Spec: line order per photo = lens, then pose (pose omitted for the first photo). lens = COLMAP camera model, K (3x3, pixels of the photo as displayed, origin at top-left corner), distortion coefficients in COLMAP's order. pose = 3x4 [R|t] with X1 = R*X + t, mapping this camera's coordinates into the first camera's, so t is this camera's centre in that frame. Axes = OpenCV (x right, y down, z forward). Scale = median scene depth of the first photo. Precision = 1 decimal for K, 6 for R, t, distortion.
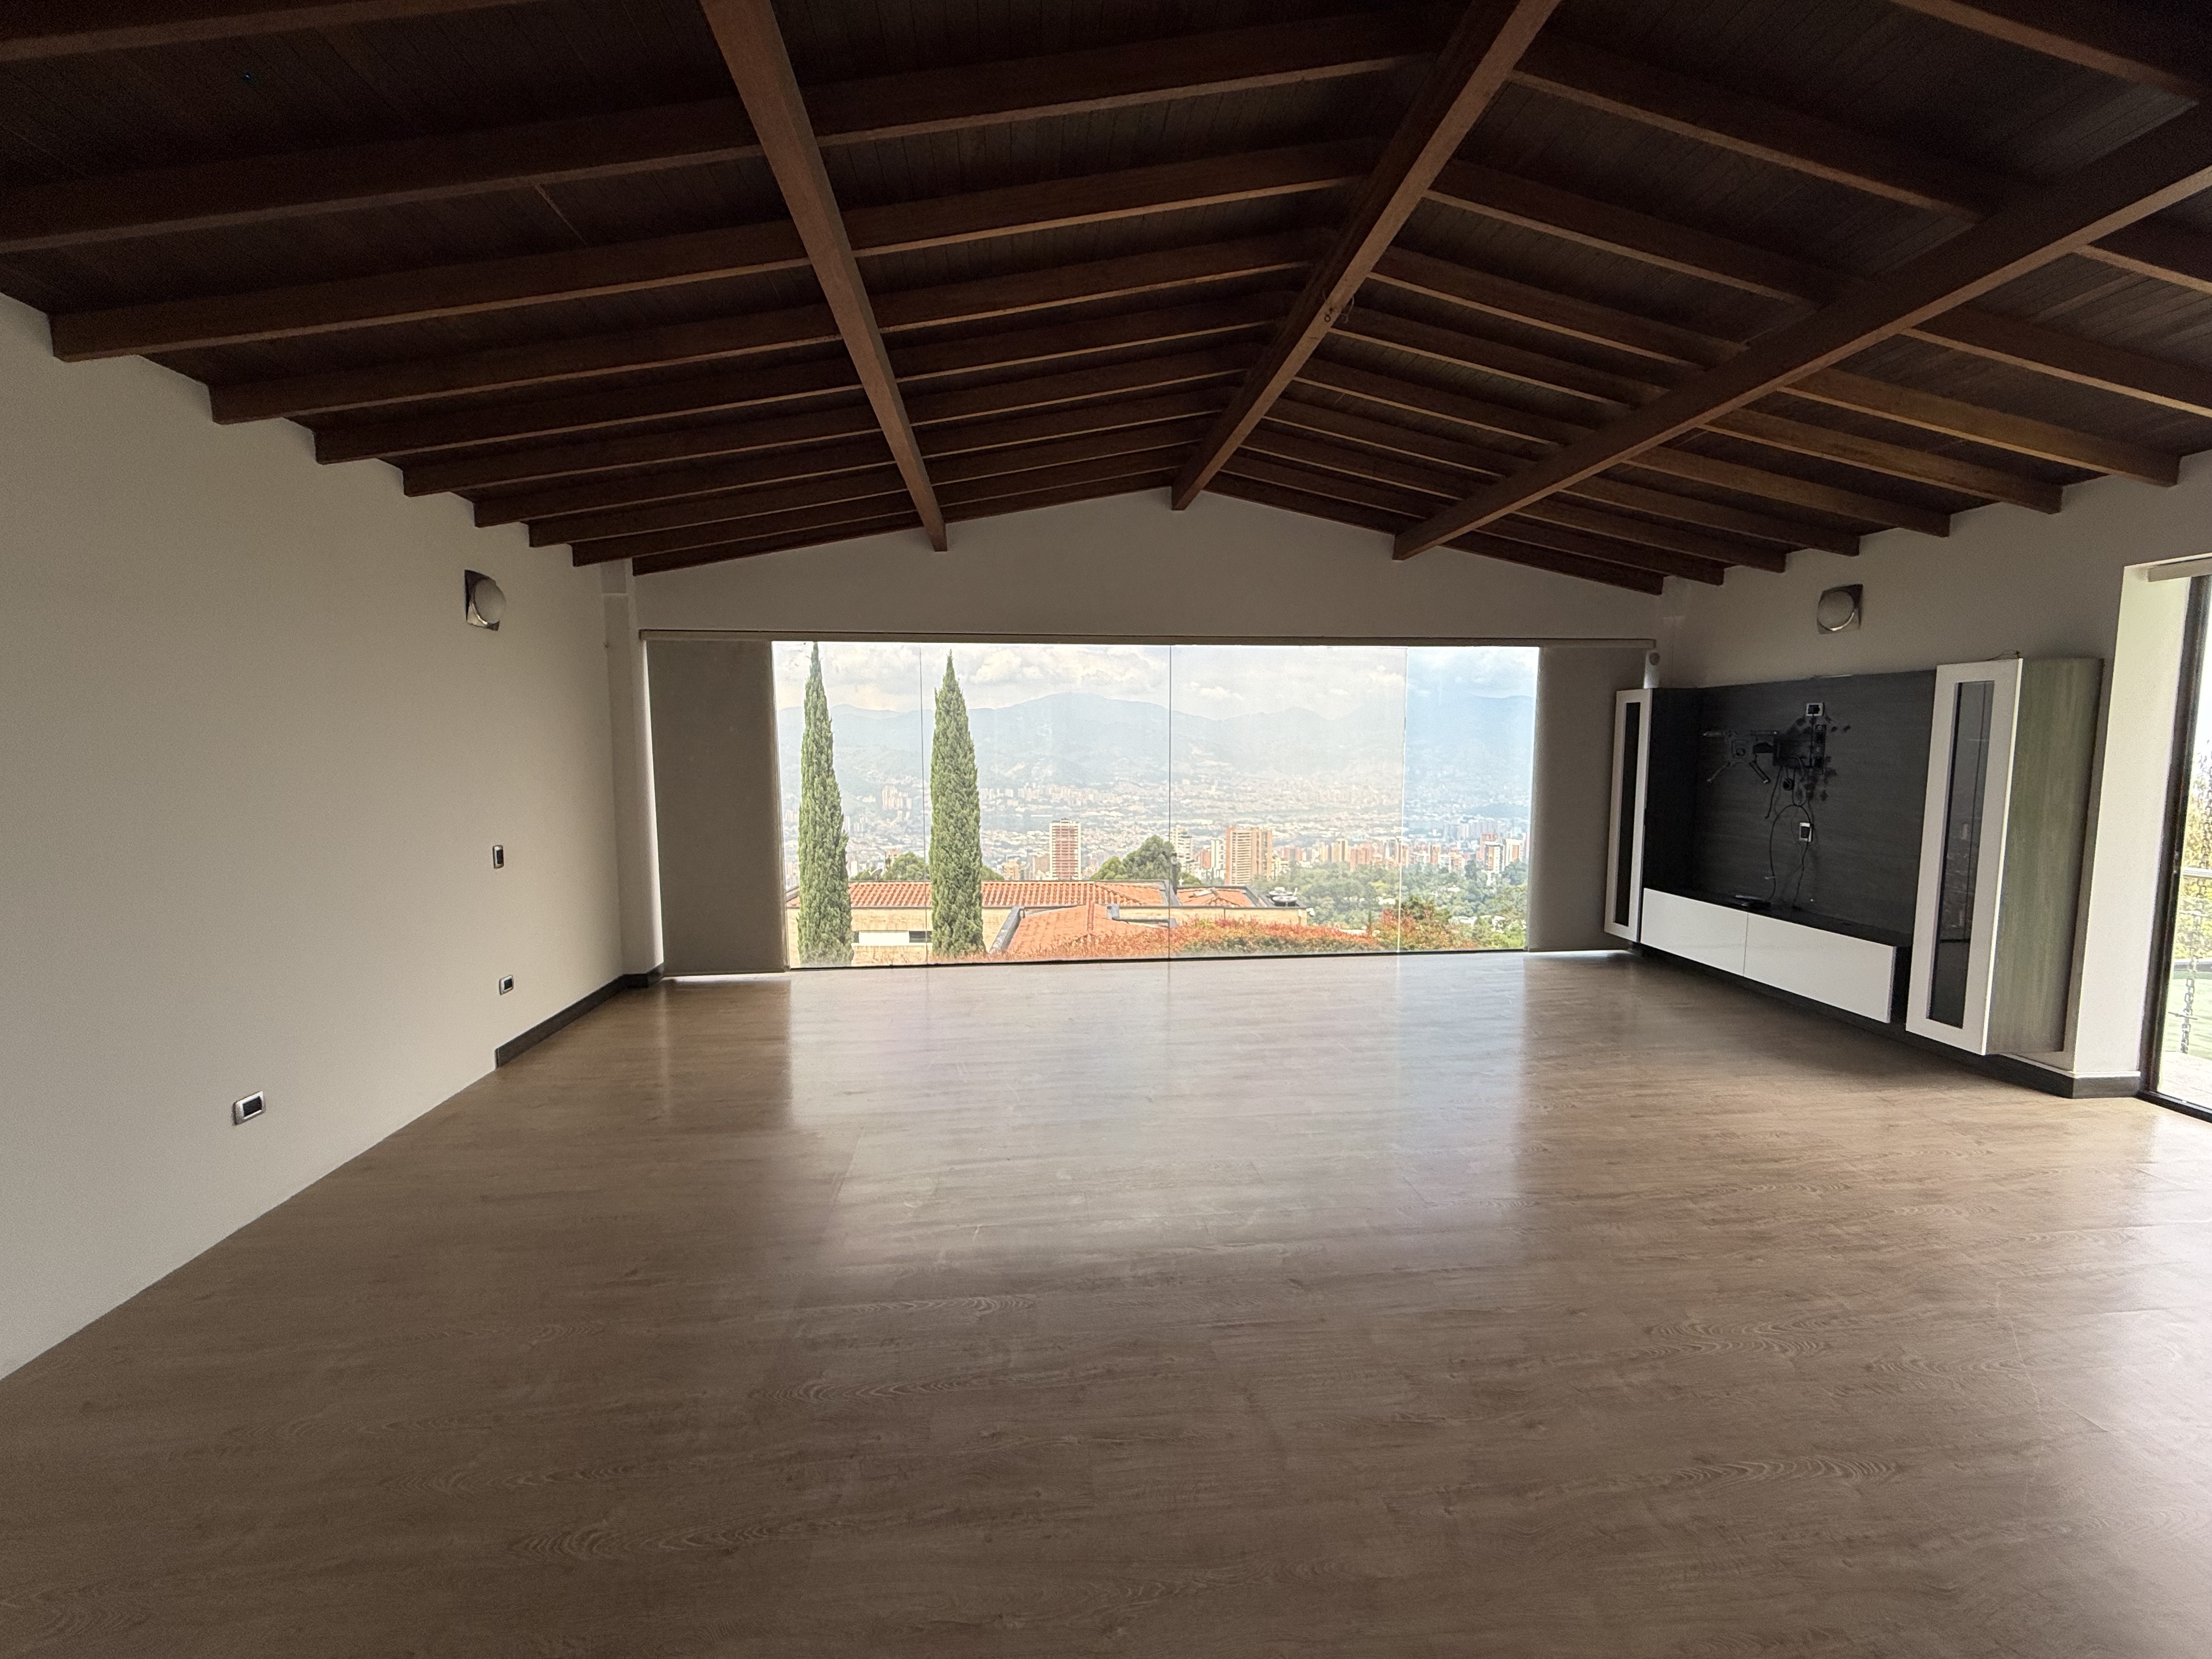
lens RADIAL K [[885.7, 0, 1094.6], [0, 885.7, 821.1], [0, 0, 1]] dist [-0.000833, 0.001080]
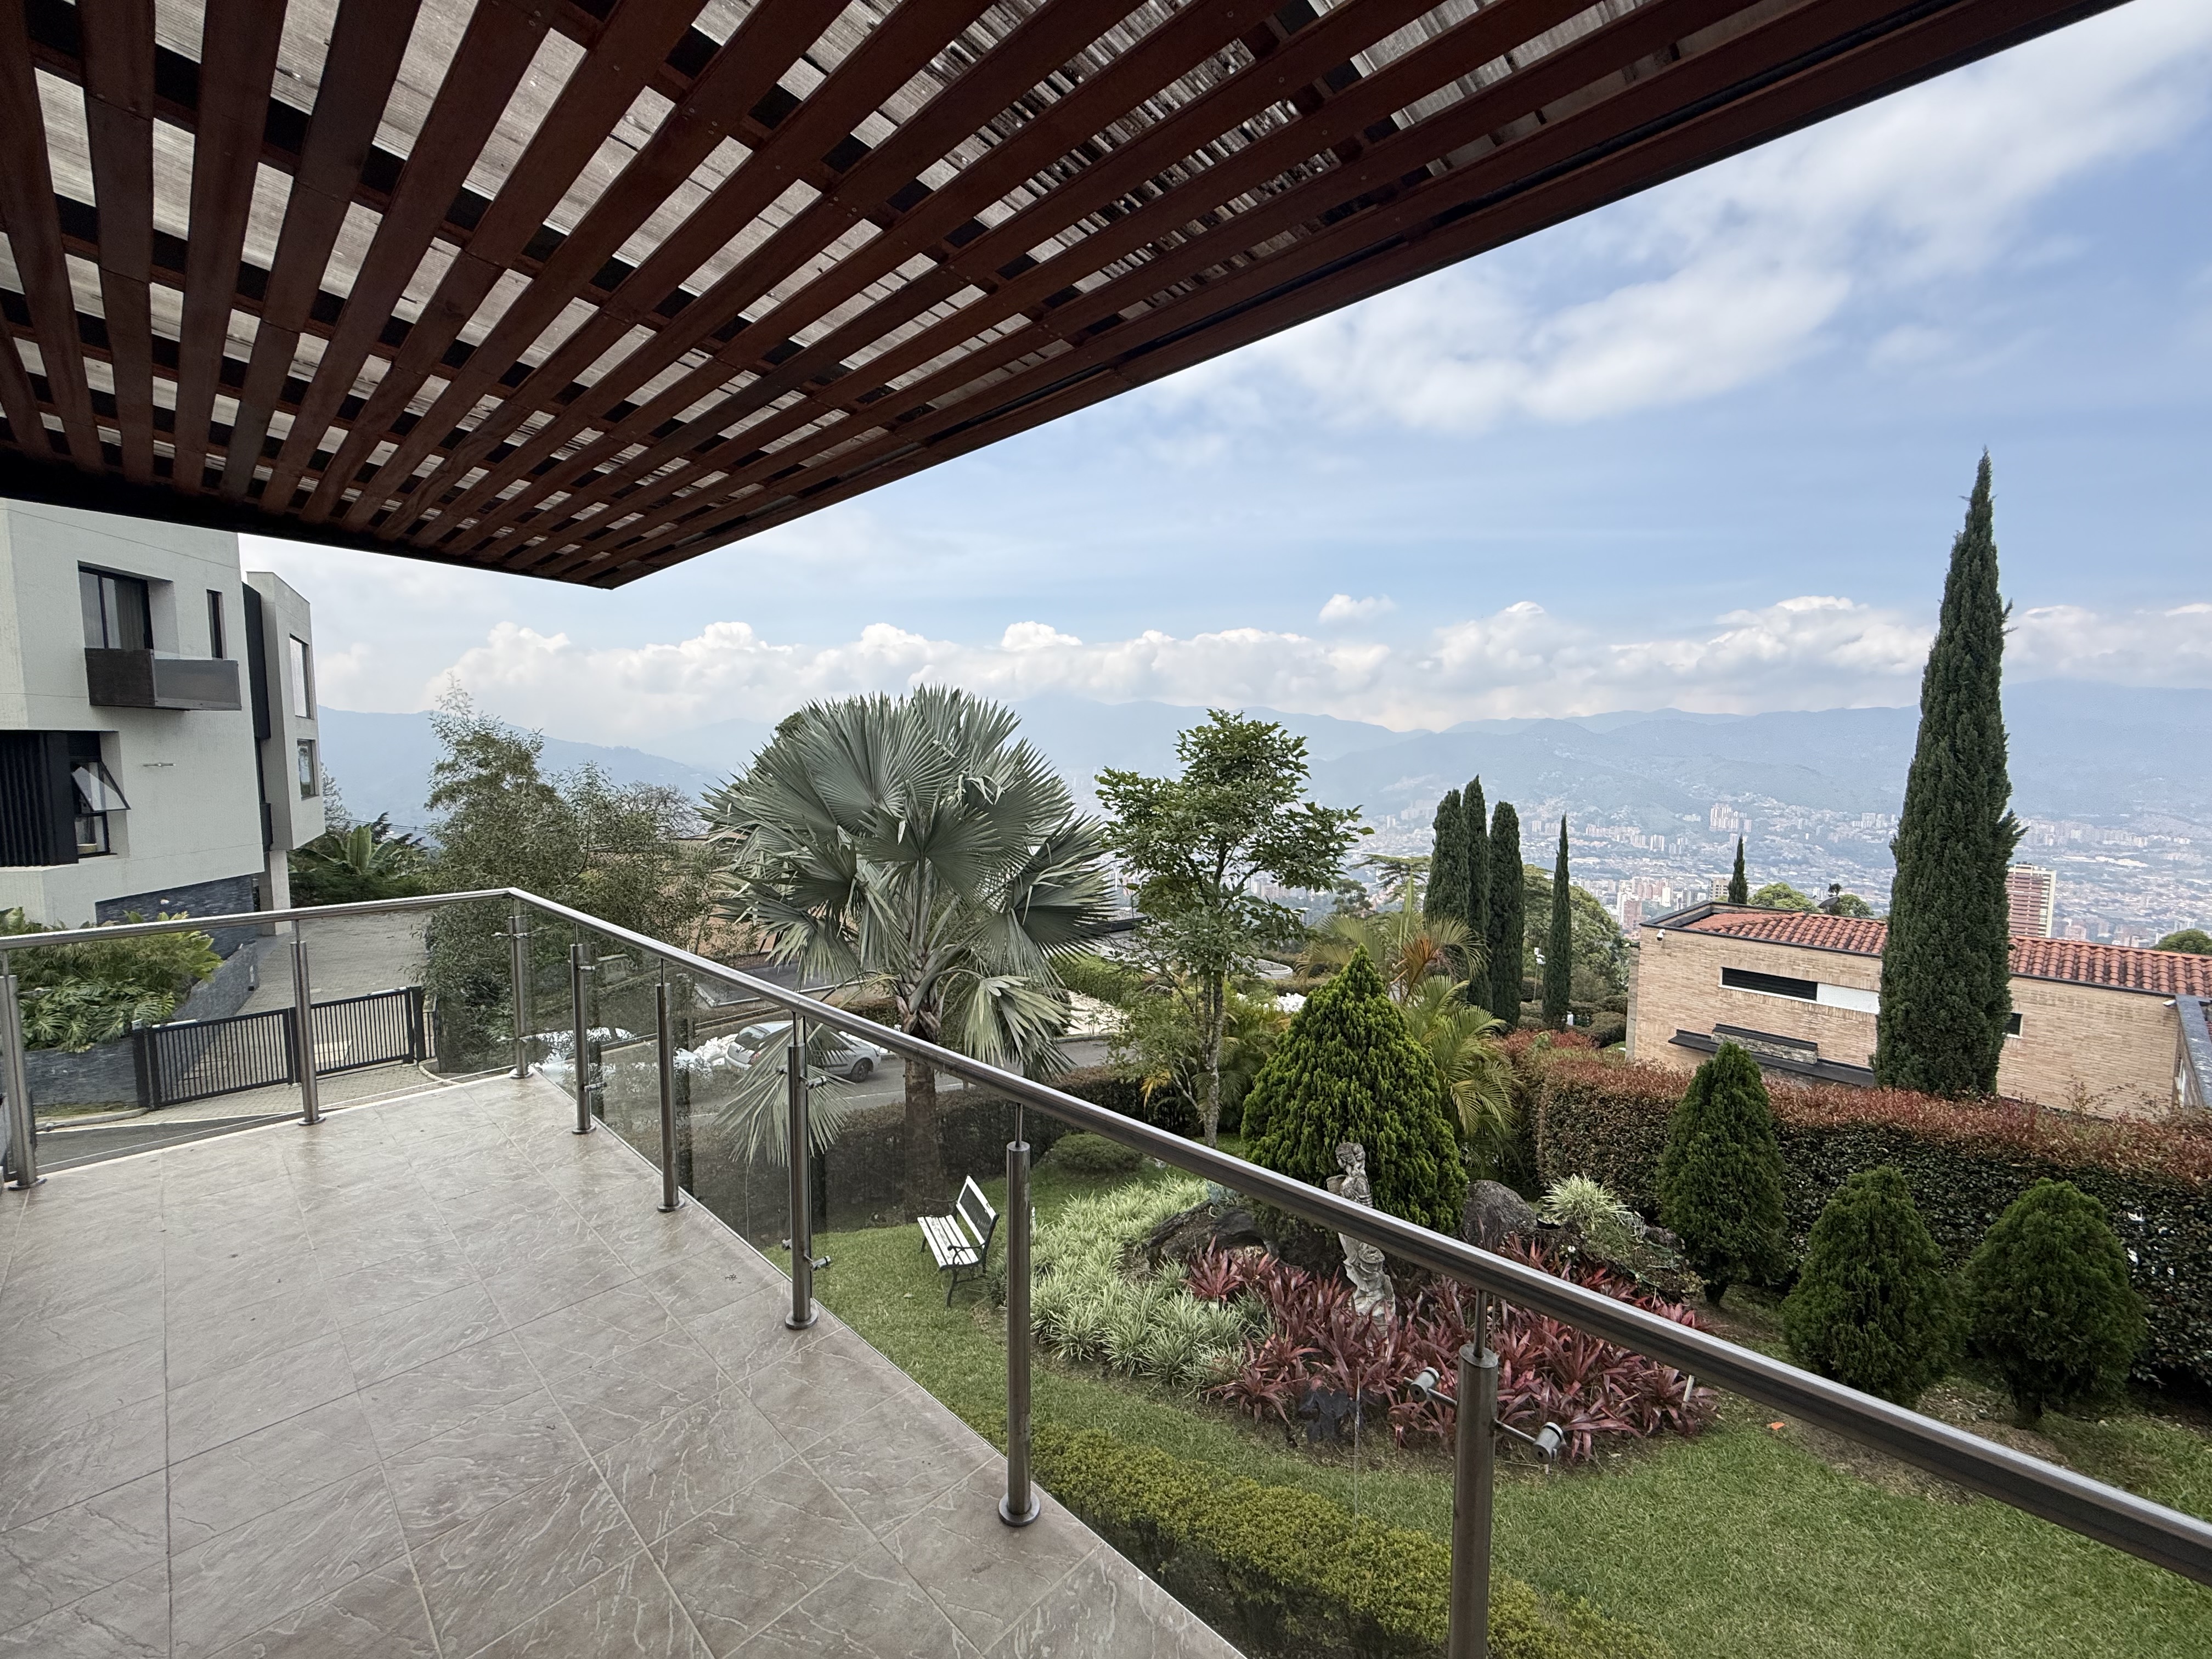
lens RADIAL K [[885.7, 0, 1103.5], [0, 885.7, 818.7], [0, 0, 1]] dist [-0.000833, 0.001080]
pose [[0.669650, 0.061707, -0.740109, -0.156800], [-0.070645, 0.997316, 0.019232, 0.026671], [0.739309, 0.039407, 0.672212, 0.139239]]
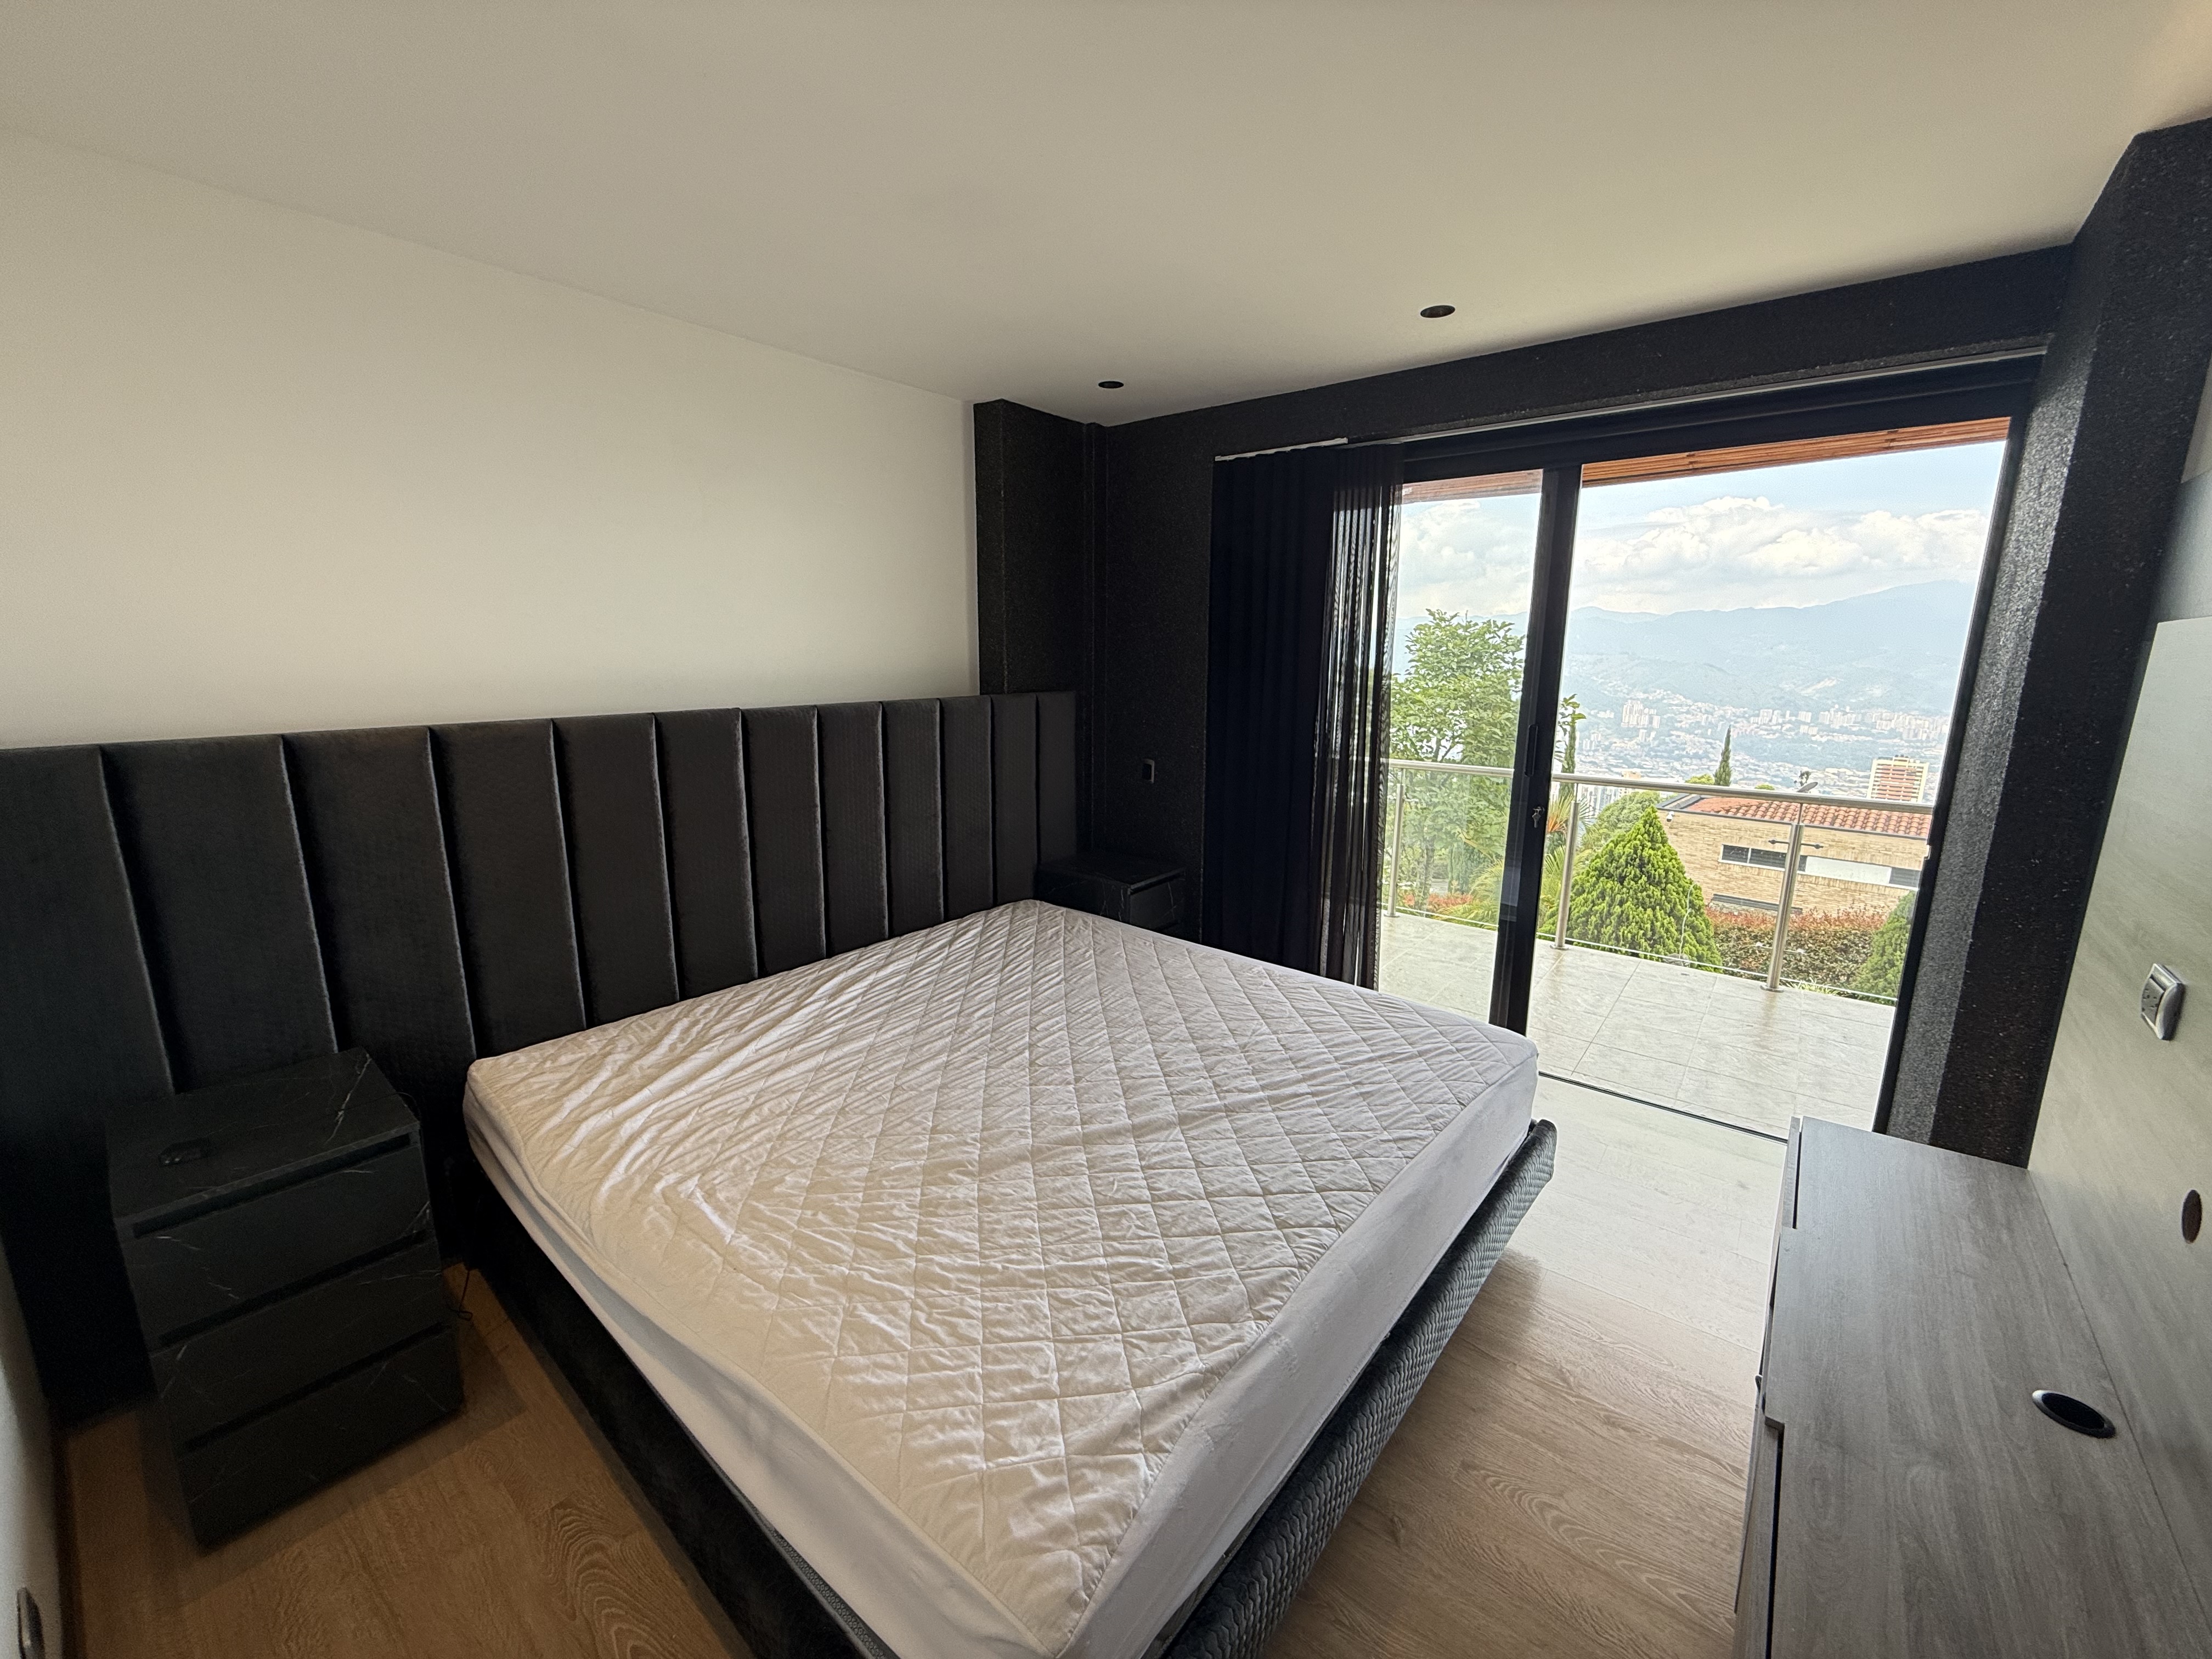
lens RADIAL K [[885.7, 0, 1102.0], [0, 885.7, 821.8], [0, 0, 1]] dist [-0.000833, 0.001080]
pose [[0.722131, 0.141582, -0.677113, -0.219693], [-0.070118, 0.988771, 0.131968, 0.040085], [0.688194, -0.047820, 0.723949, 0.004229]]
